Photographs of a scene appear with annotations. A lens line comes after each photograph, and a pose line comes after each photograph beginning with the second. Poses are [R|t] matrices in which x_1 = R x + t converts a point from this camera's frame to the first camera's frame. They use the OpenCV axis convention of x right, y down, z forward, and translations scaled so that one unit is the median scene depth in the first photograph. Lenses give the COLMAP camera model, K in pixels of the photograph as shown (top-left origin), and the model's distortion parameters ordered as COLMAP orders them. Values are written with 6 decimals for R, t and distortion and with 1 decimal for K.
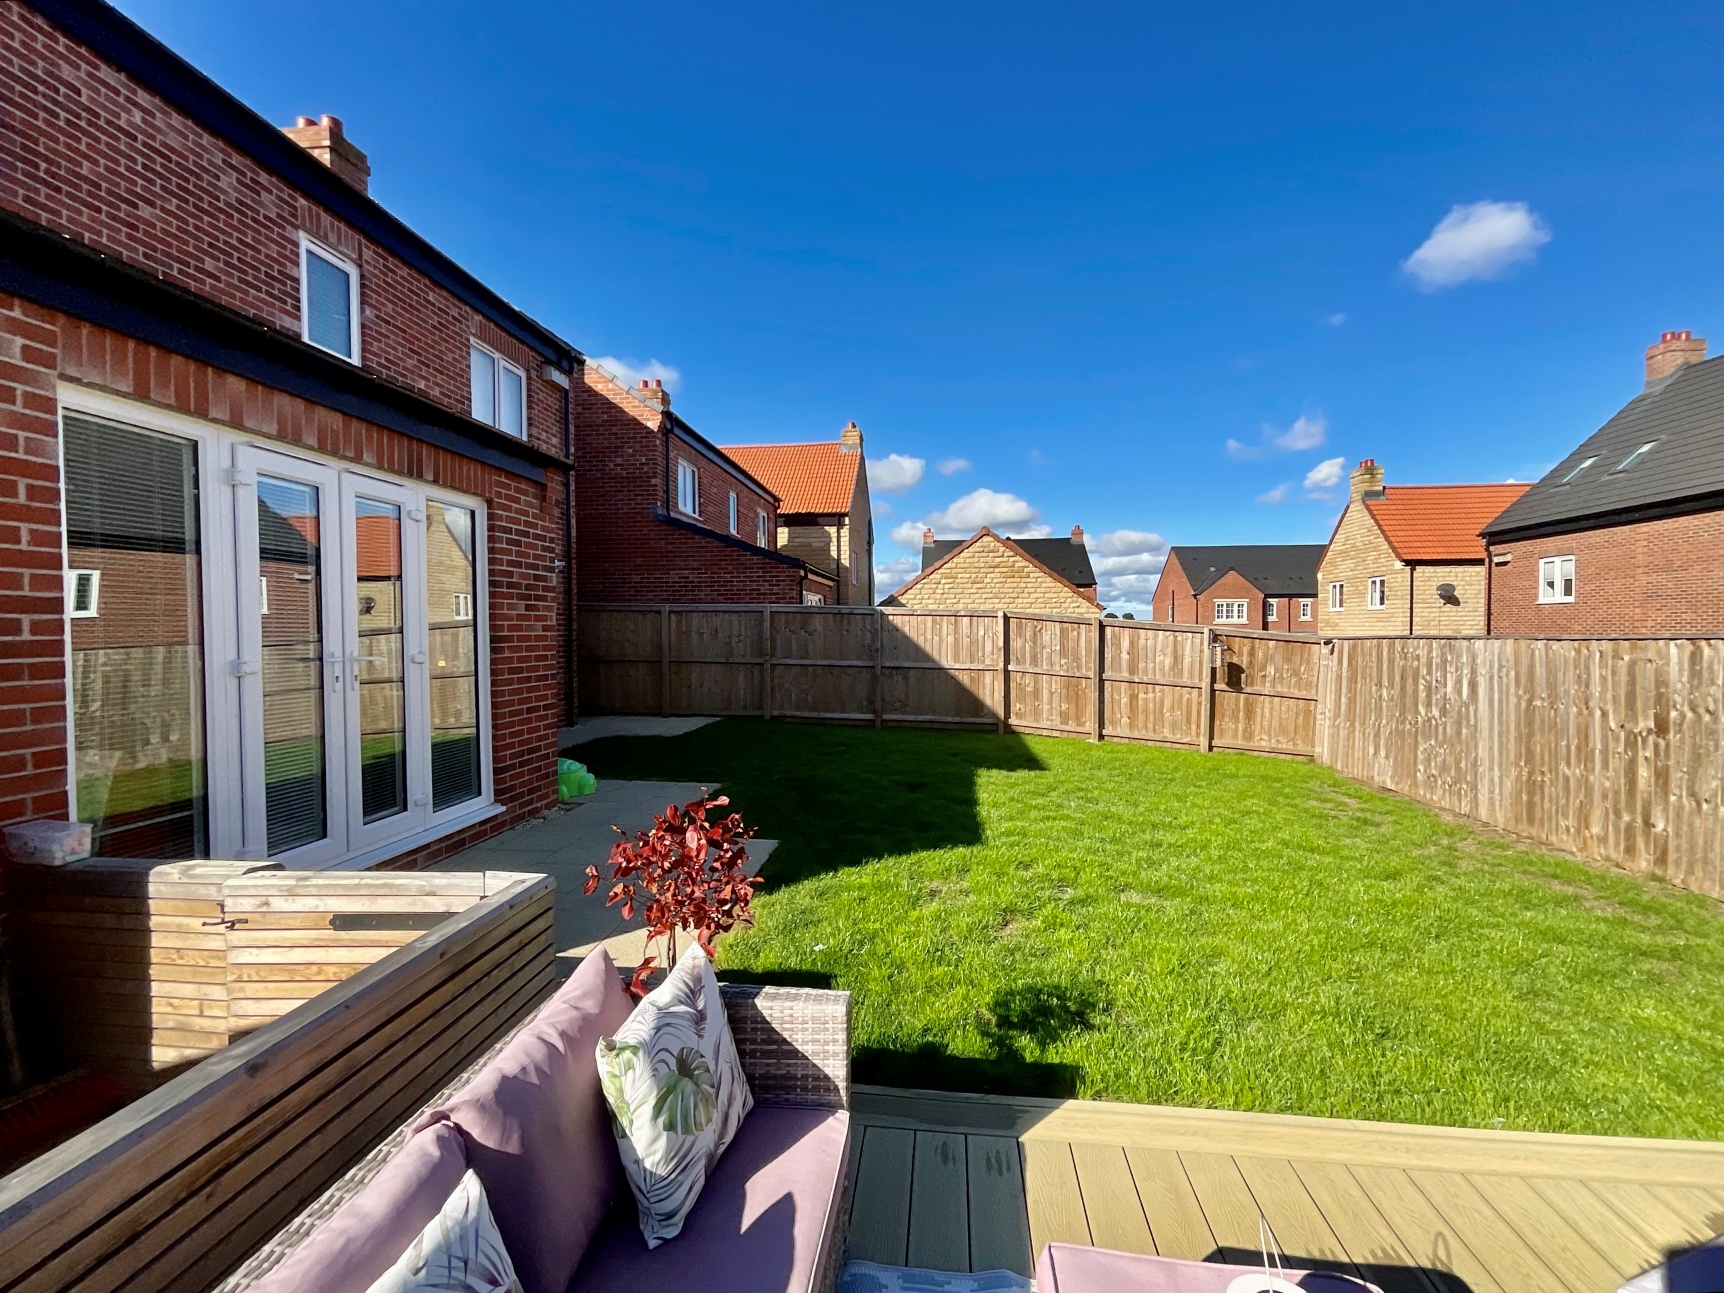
lens RADIAL K [[742.4, 0, 867.6], [0, 742.4, 647.5], [0, 0, 1]] dist [0.000710, 0.000100]
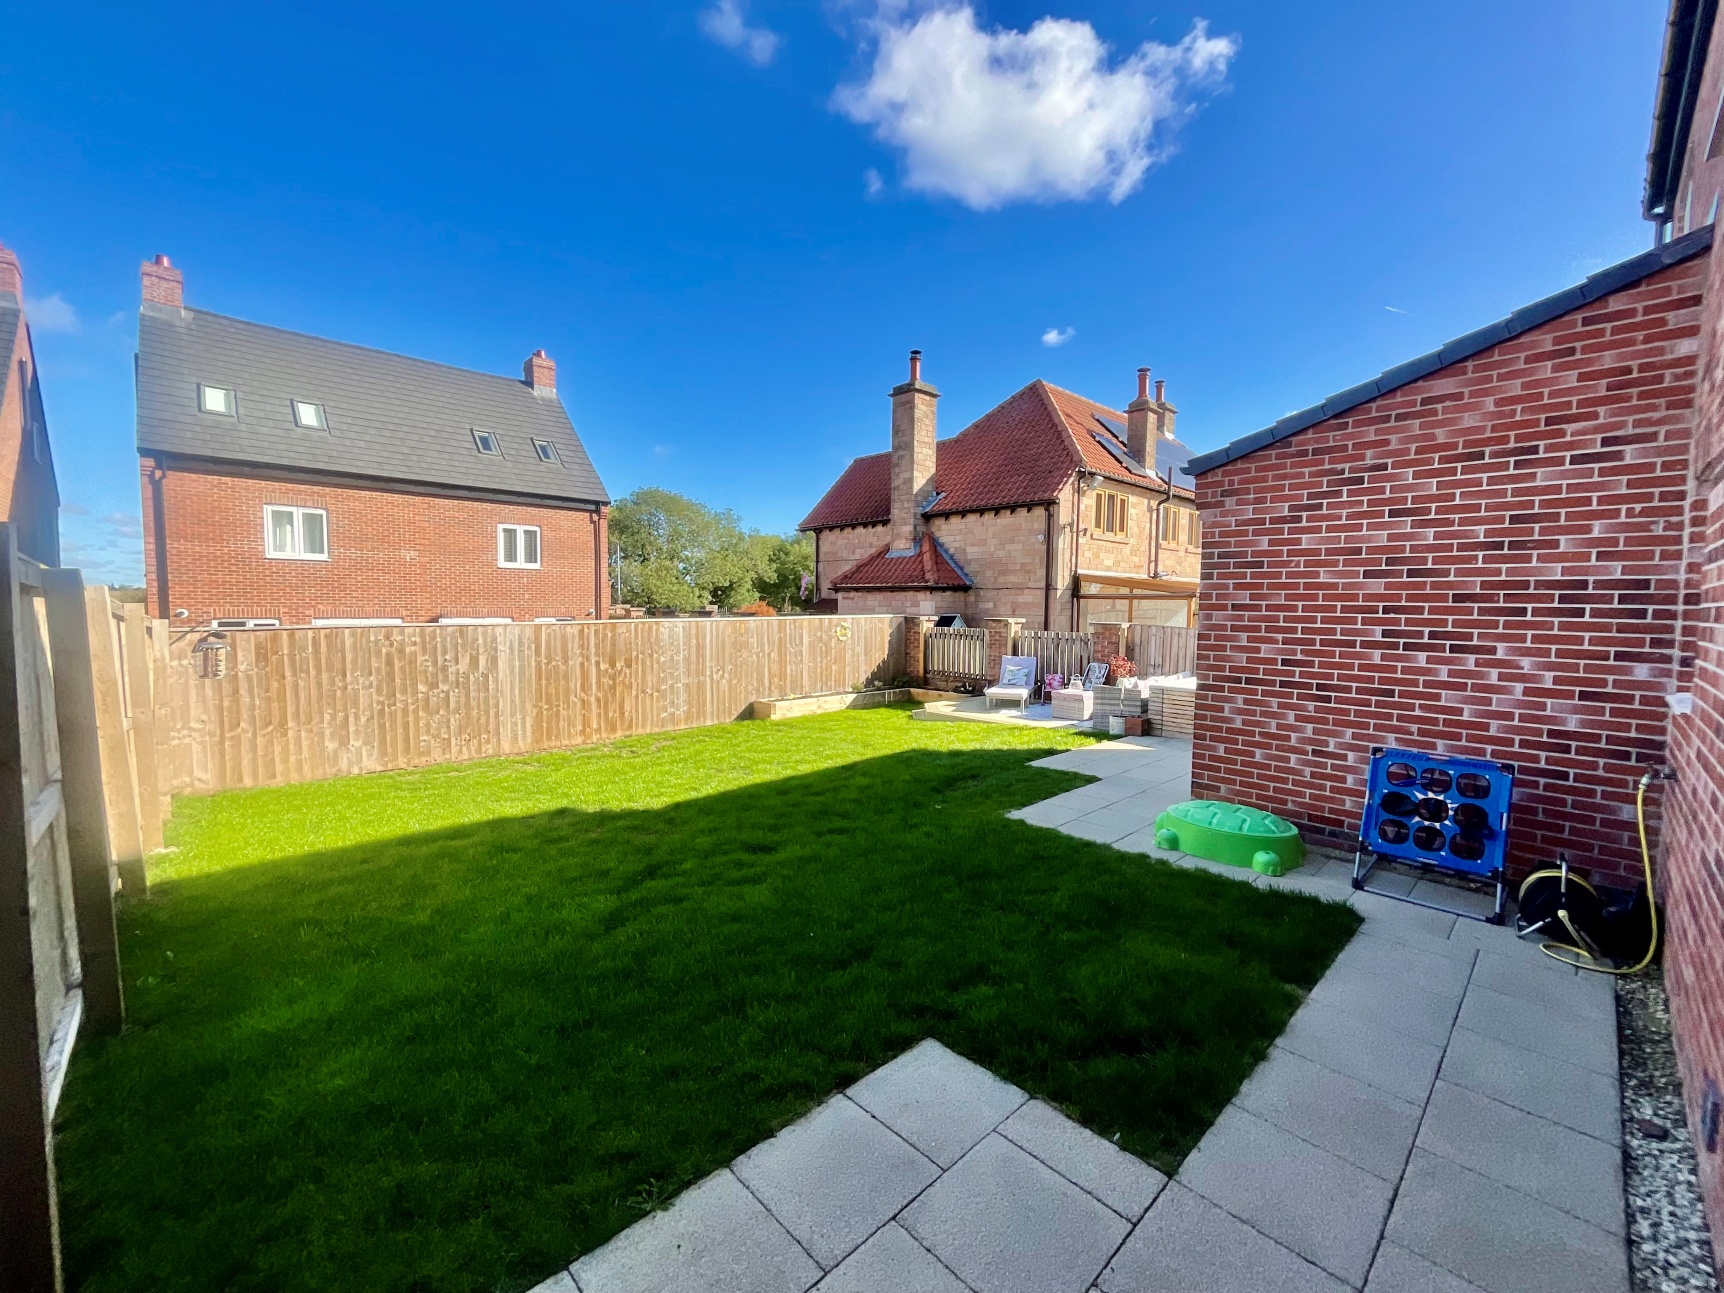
lens RADIAL K [[697.0, 0, 862.8], [0, 697.0, 651.4], [0, 0, 1]] dist [-0.002641, -0.000119]
pose [[-0.764444, -0.048822, 0.642839, -0.354657], [0.004996, 0.996650, 0.081634, -0.043701], [-0.644671, 0.065616, -0.761639, 1.047310]]
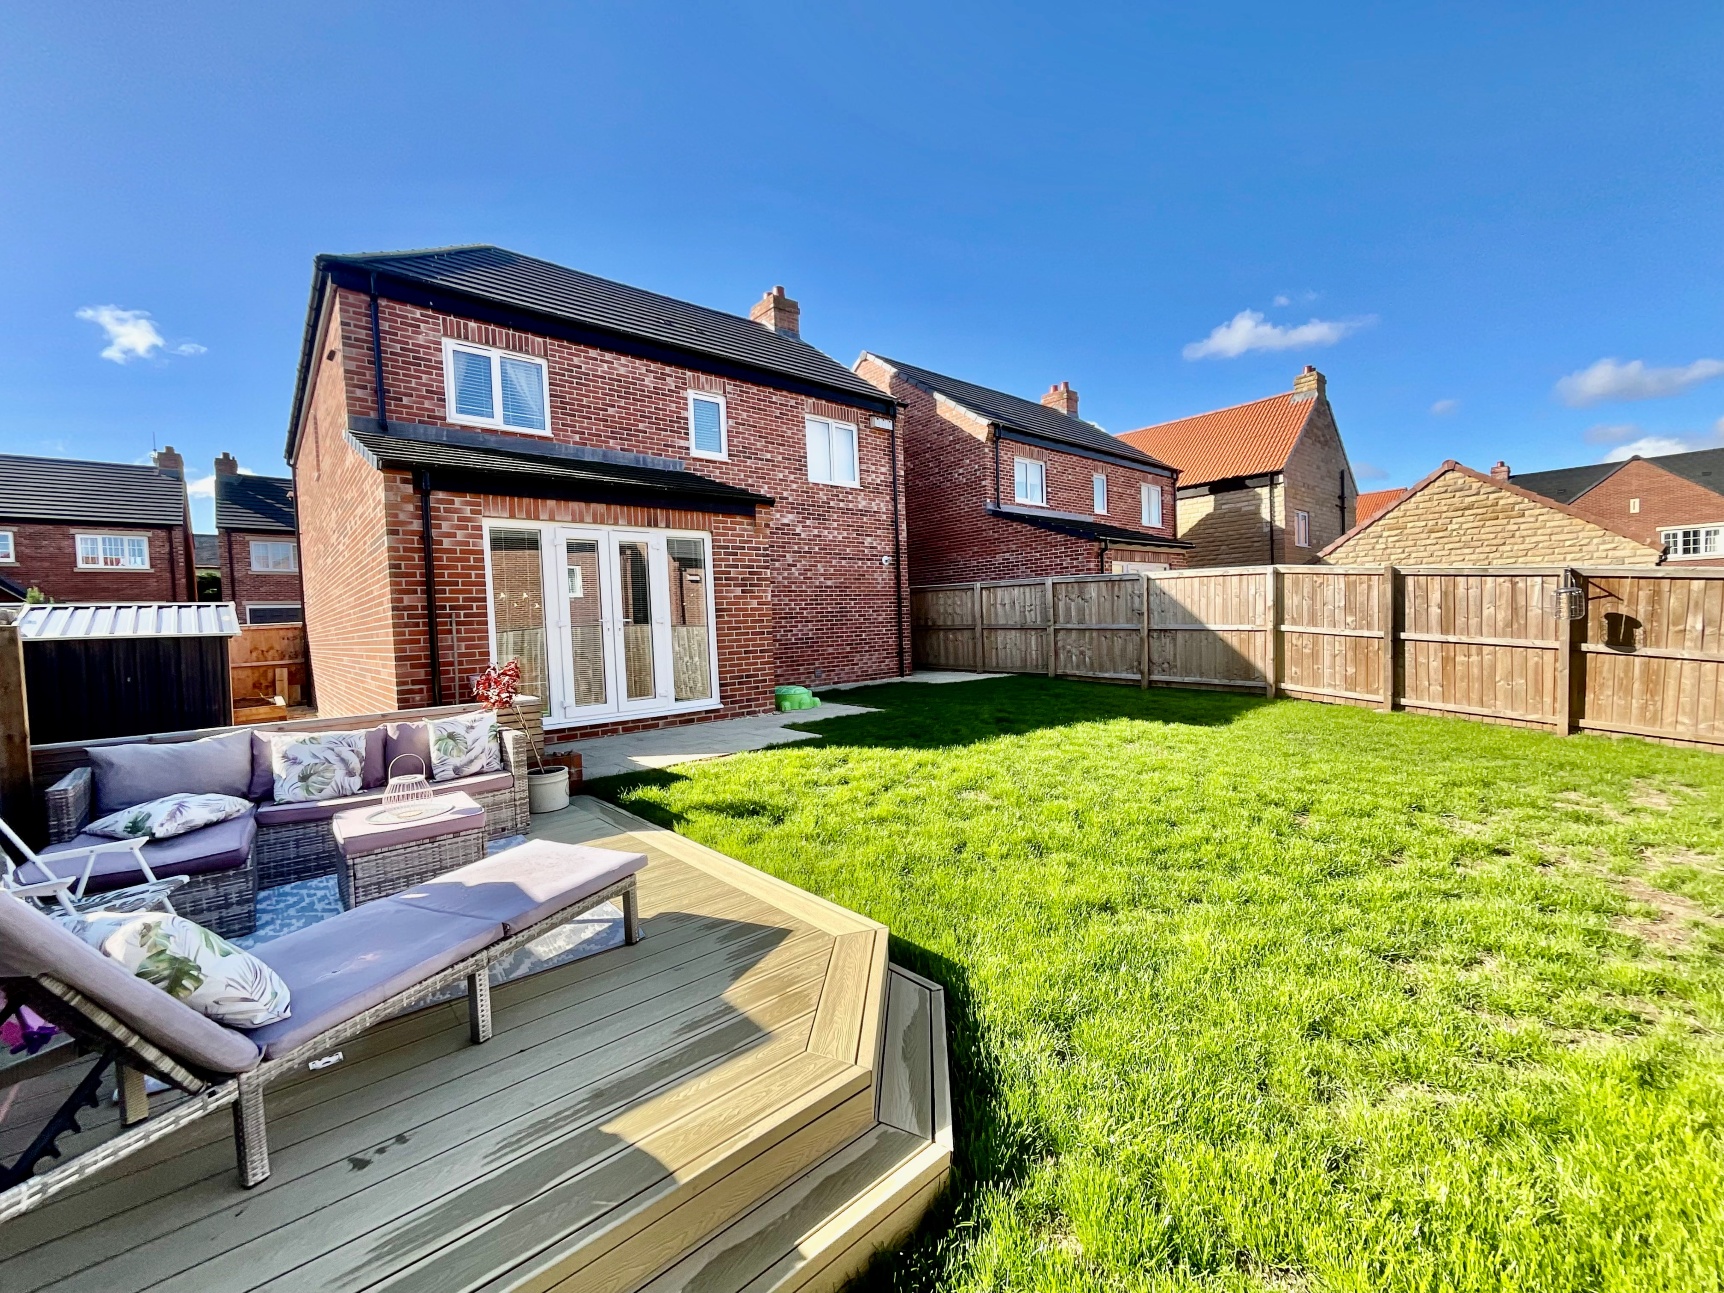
lens RADIAL K [[697.0, 0, 862.8], [0, 697.0, 651.4], [0, 0, 1]] dist [-0.002641, -0.000119]
pose [[0.739010, 0.002661, -0.673689, 0.400172], [0.021136, 0.999408, 0.027133, 0.022761], [0.673363, -0.034290, 0.738517, 0.004778]]
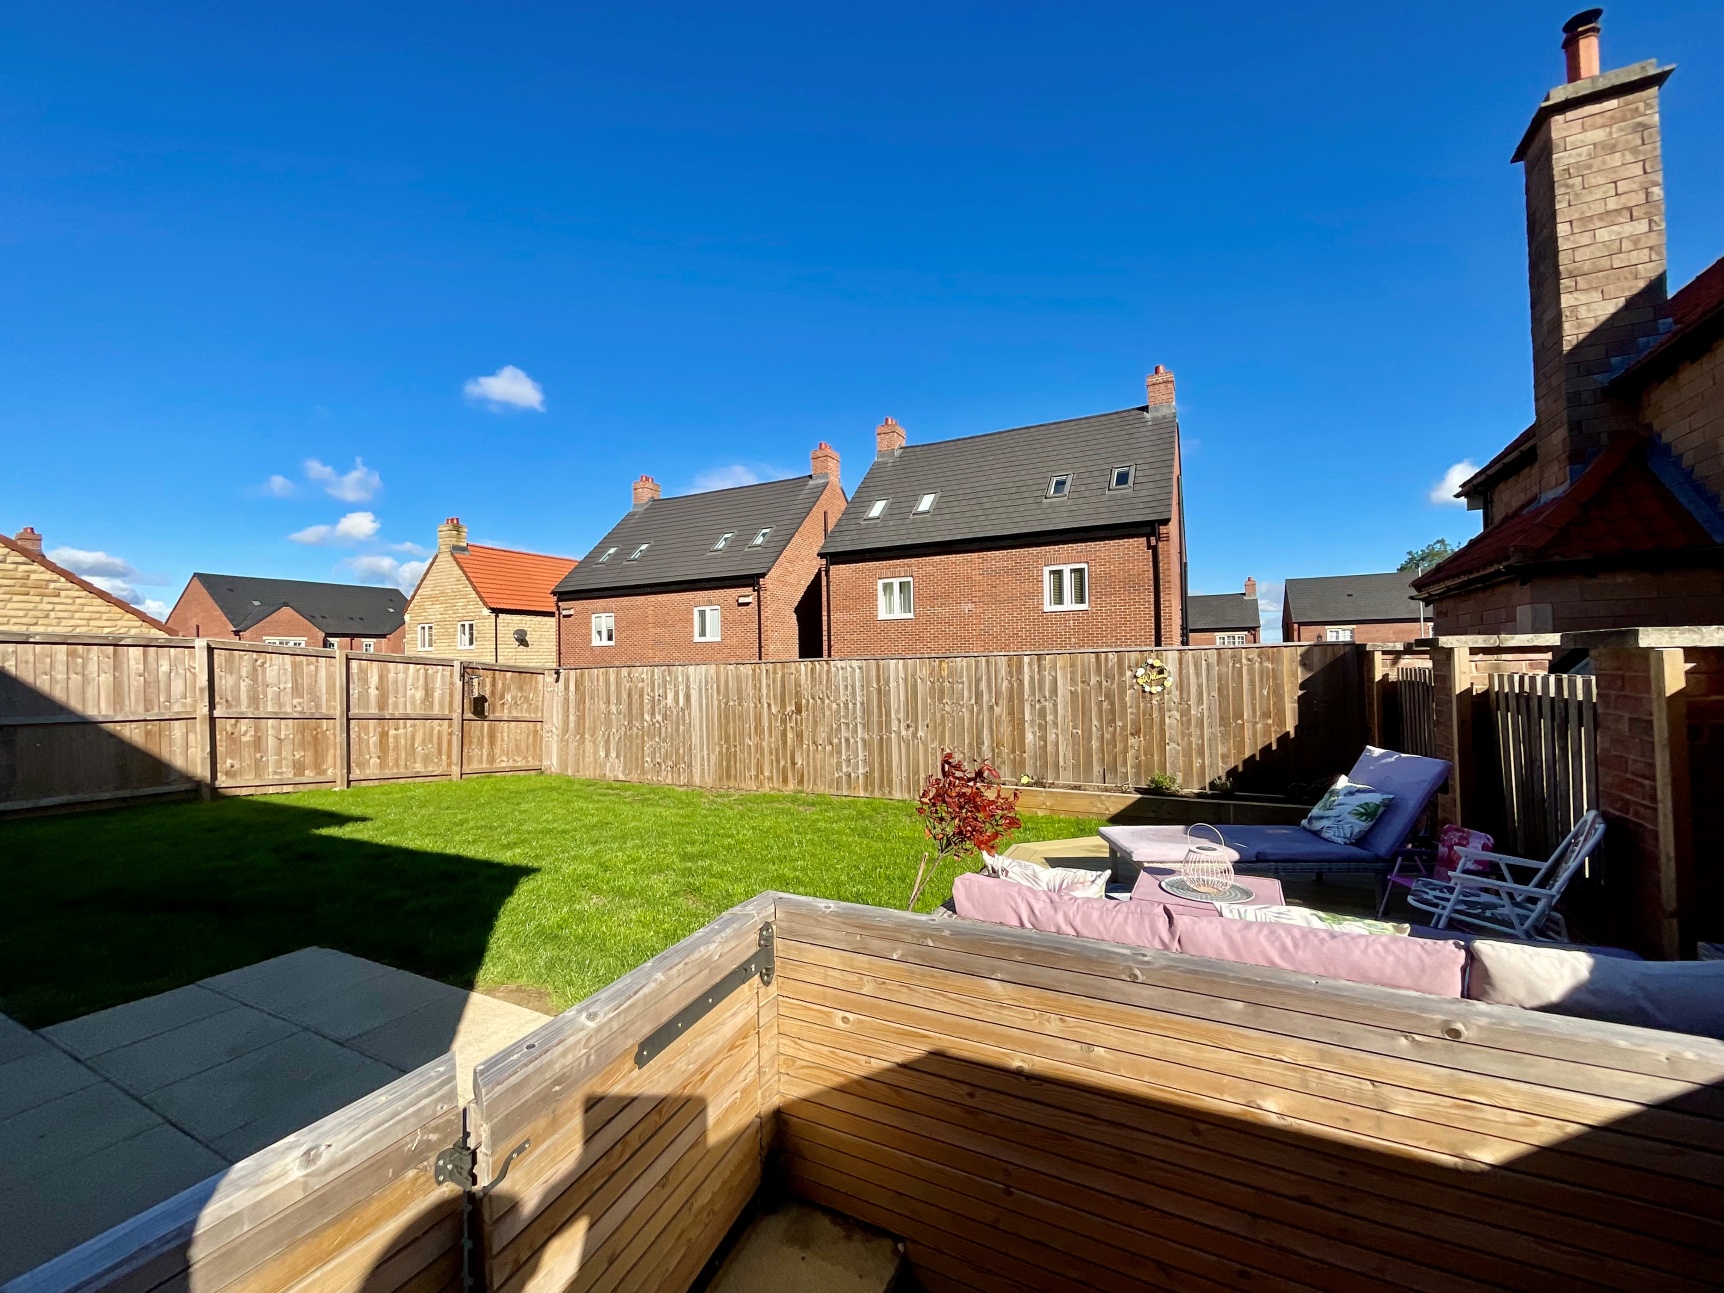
lens RADIAL K [[697.0, 0, 862.8], [0, 697.0, 651.4], [0, 0, 1]] dist [-0.002641, -0.000119]
pose [[0.356342, 0.010496, 0.934297, -0.252142], [0.037961, 0.998949, -0.025701, 0.007036], [-0.933584, 0.044625, 0.355569, 0.114745]]
